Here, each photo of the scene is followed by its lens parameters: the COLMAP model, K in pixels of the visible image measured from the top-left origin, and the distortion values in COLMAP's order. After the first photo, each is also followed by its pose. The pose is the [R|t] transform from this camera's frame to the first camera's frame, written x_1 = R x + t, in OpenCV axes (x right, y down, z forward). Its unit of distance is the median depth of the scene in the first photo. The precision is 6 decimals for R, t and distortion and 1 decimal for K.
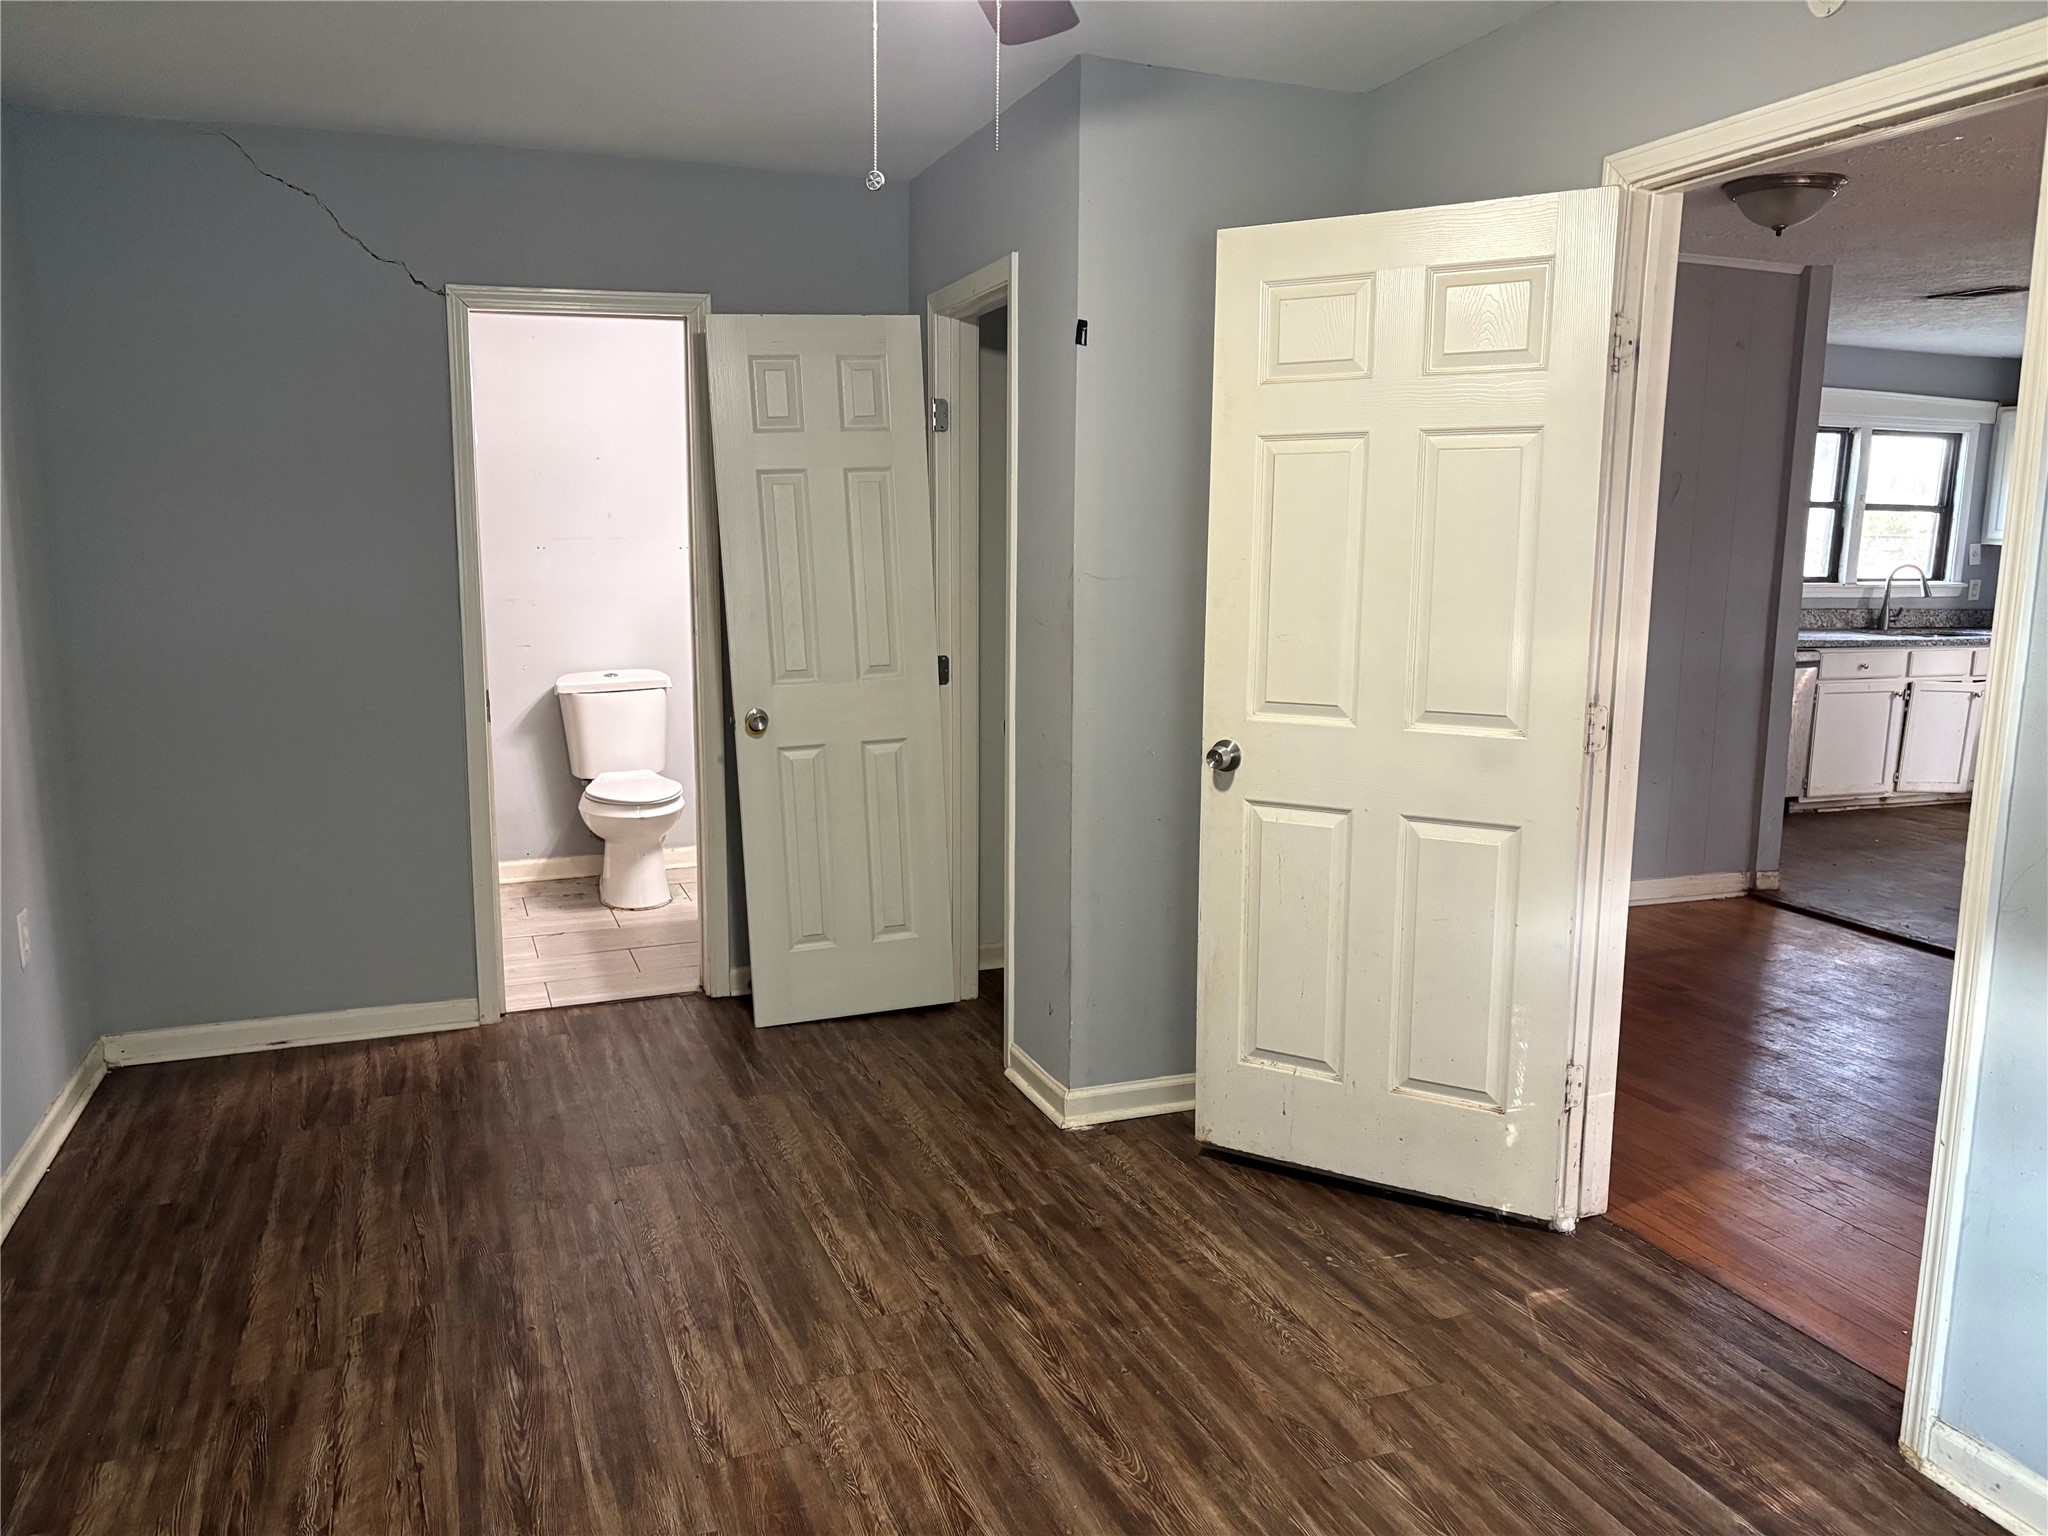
lens RADIAL K [[1585.4, 0, 981.3], [0, 1585.4, 789.2], [0, 0, 1]] dist [0.068611, -0.077530]
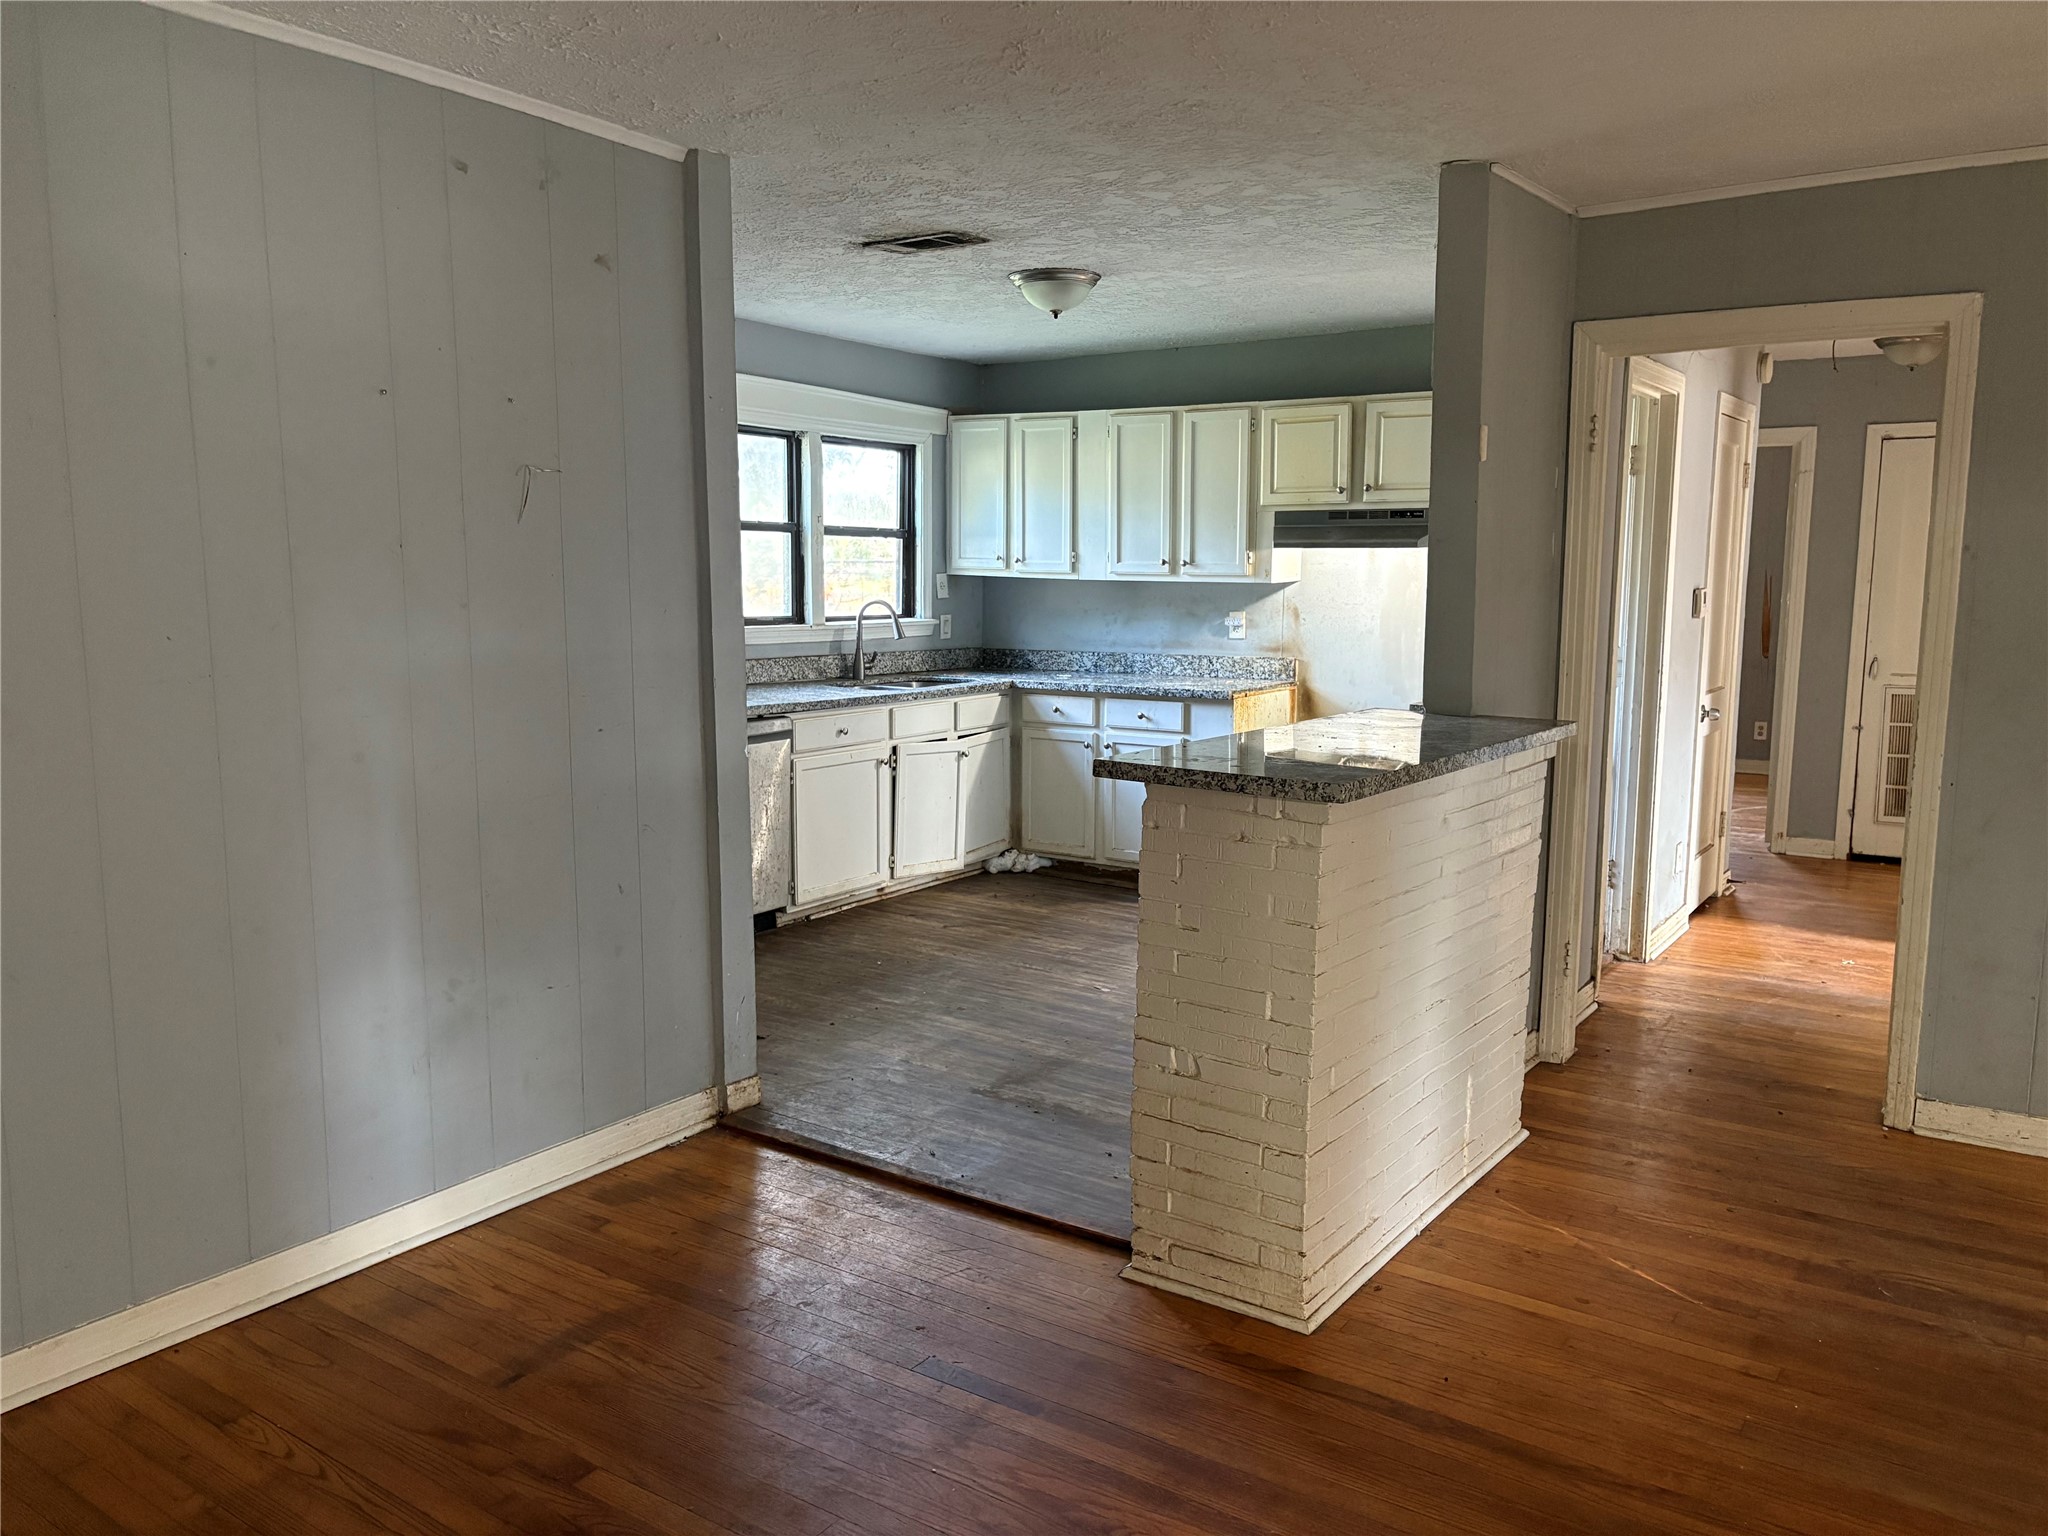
lens RADIAL K [[1585.4, 0, 1034.6], [0, 1585.4, 774.0], [0, 0, 1]] dist [0.068611, -0.077530]
pose [[0.814768, -0.087460, 0.573152, 0.171613], [0.100779, 0.994872, 0.008550, -0.051225], [-0.570961, 0.050795, 0.819404, 0.298428]]
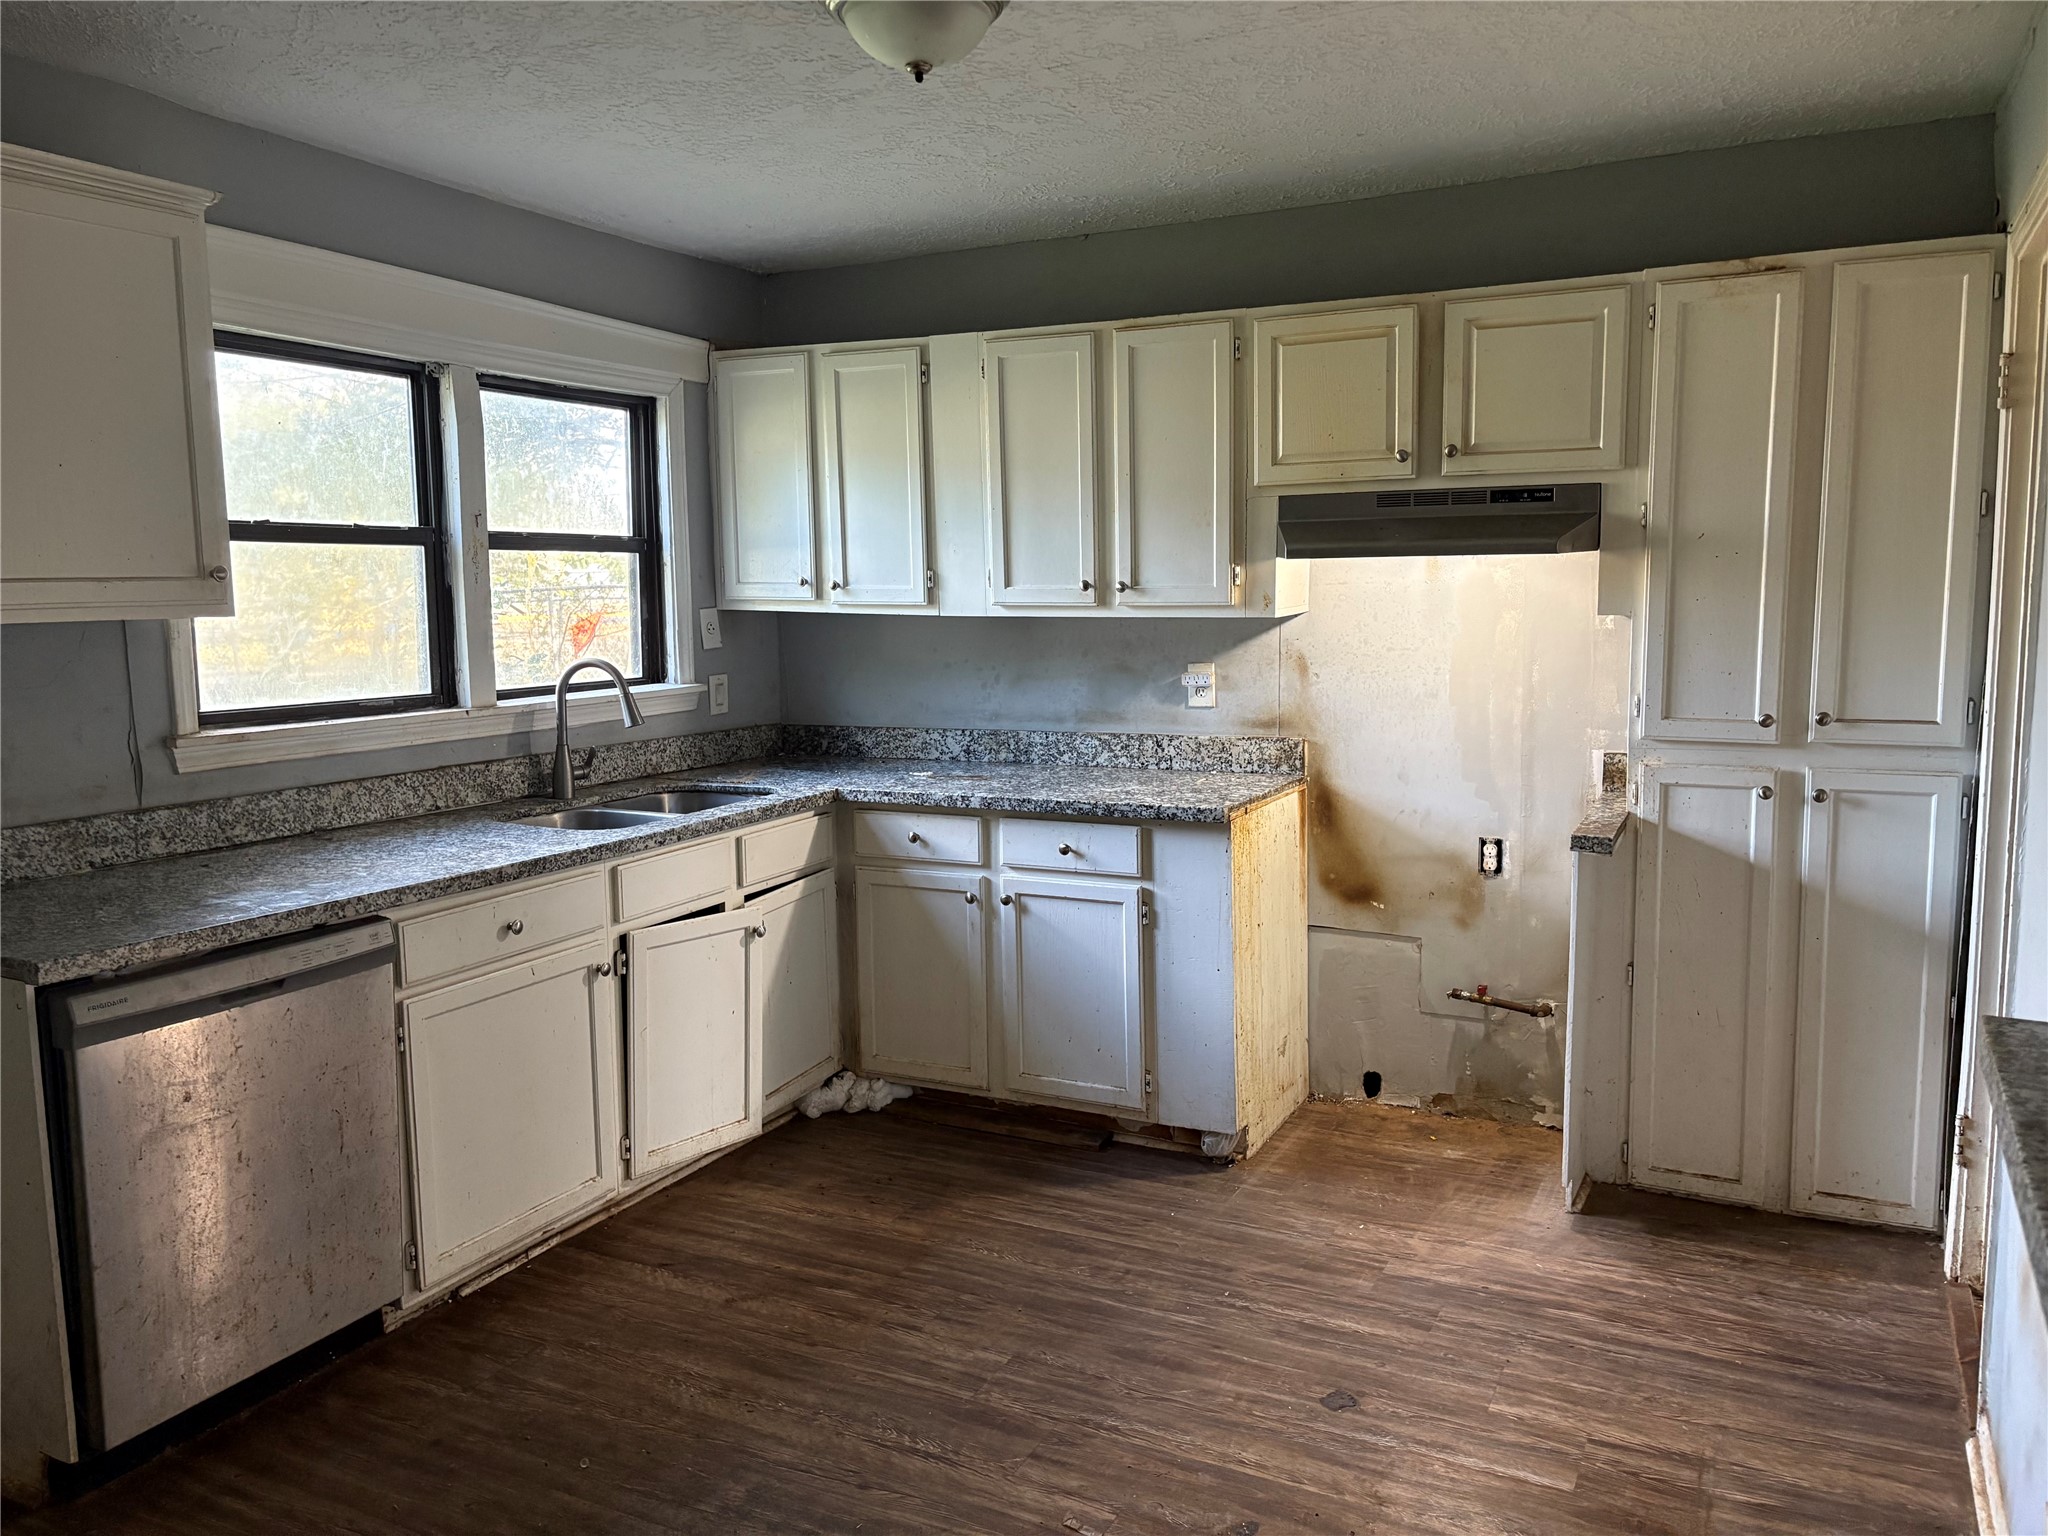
lens RADIAL K [[1585.4, 0, 1055.0], [0, 1585.4, 761.6], [0, 0, 1]] dist [0.068611, -0.077530]
pose [[0.721815, -0.105433, 0.684008, 0.364456], [0.136072, 0.990657, 0.009106, -0.099704], [-0.678578, 0.086502, 0.729418, 0.590195]]
